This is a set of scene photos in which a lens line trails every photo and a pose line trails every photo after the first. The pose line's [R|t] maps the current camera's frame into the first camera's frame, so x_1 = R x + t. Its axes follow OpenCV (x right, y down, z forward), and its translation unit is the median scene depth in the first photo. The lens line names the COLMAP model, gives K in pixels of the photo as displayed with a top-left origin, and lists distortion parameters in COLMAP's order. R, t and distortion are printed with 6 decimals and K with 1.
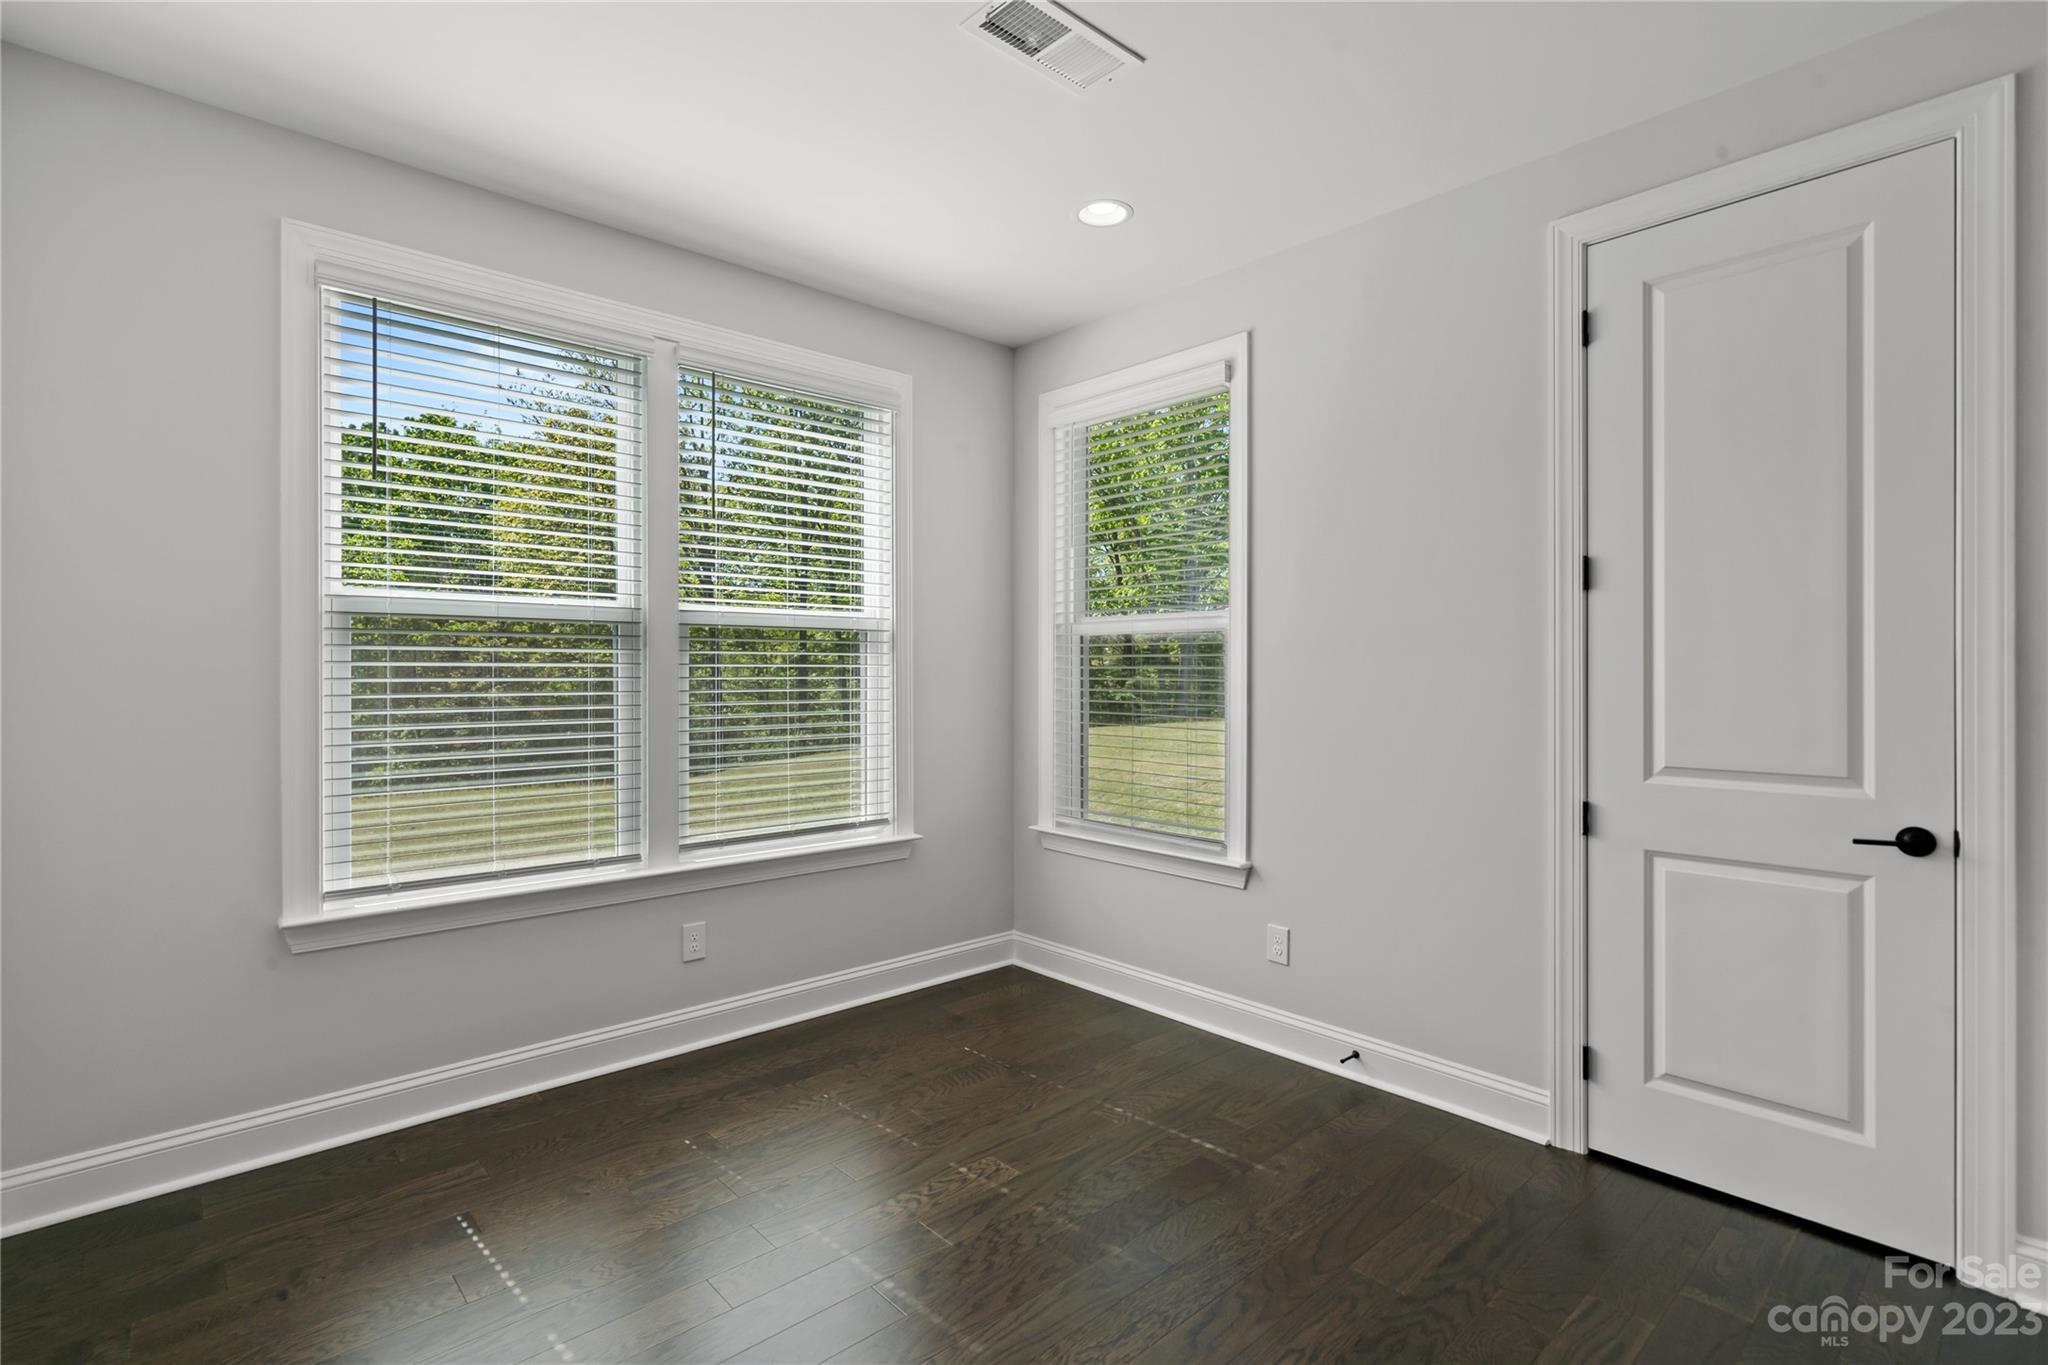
lens RADIAL K [[956.1, 0, 1013.3], [0, 956.1, 672.3], [0, 0, 1]] dist [-0.004991, 0.001999]
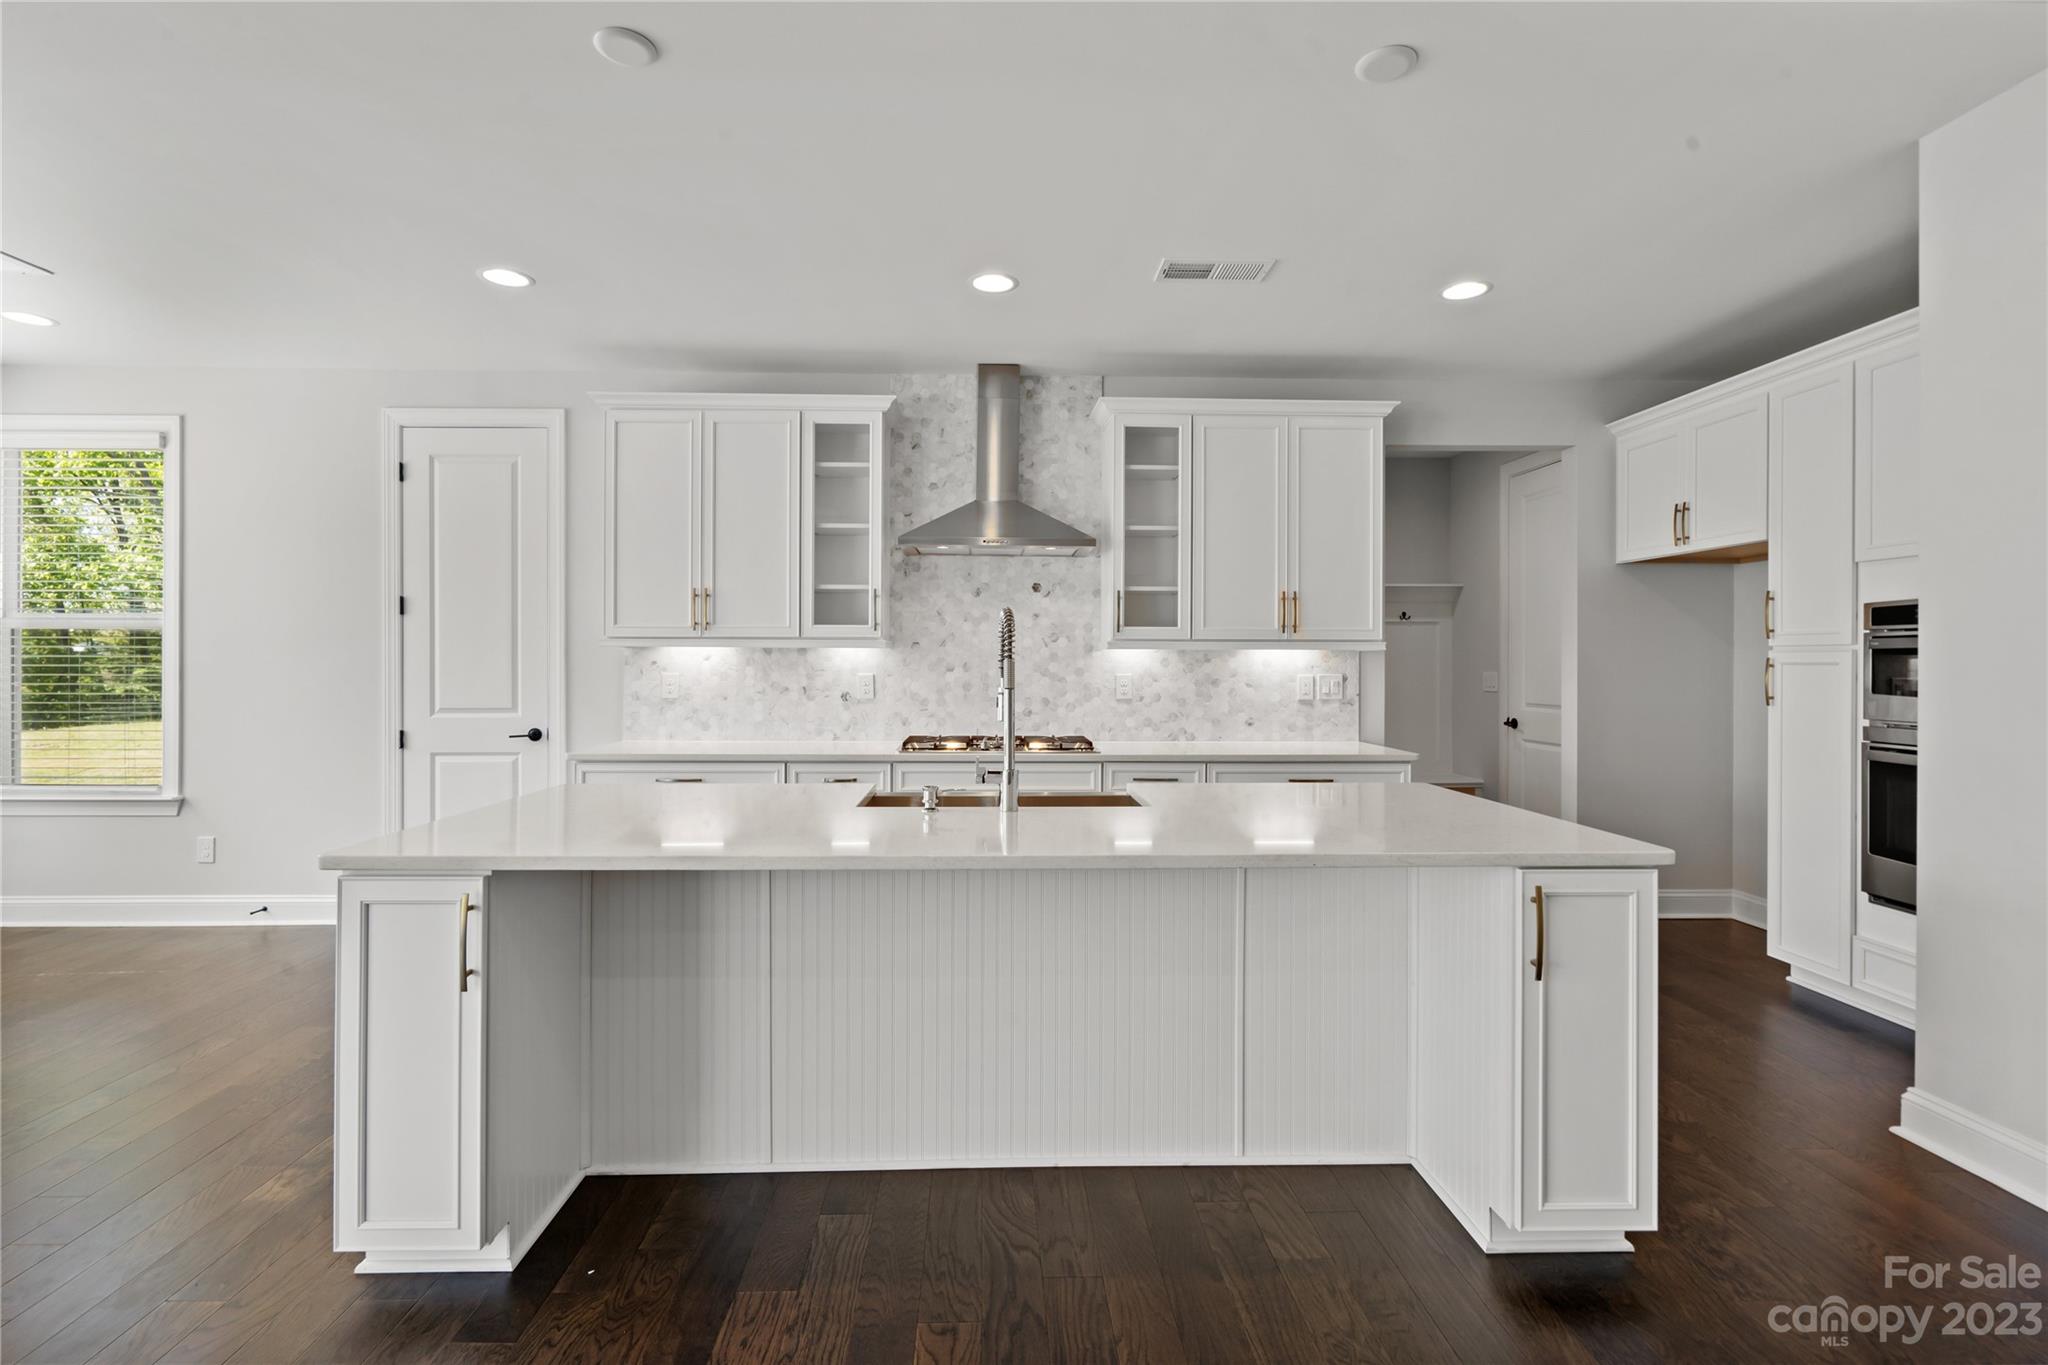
lens RADIAL K [[956.1, 0, 1031.9], [0, 956.1, 657.8], [0, 0, 1]] dist [-0.004991, 0.001999]
pose [[0.649269, 0.000907, 0.760558, -0.007653], [0.000133, 0.999999, -0.001305, -0.001017], [-0.760559, 0.000948, 0.649268, -1.113775]]
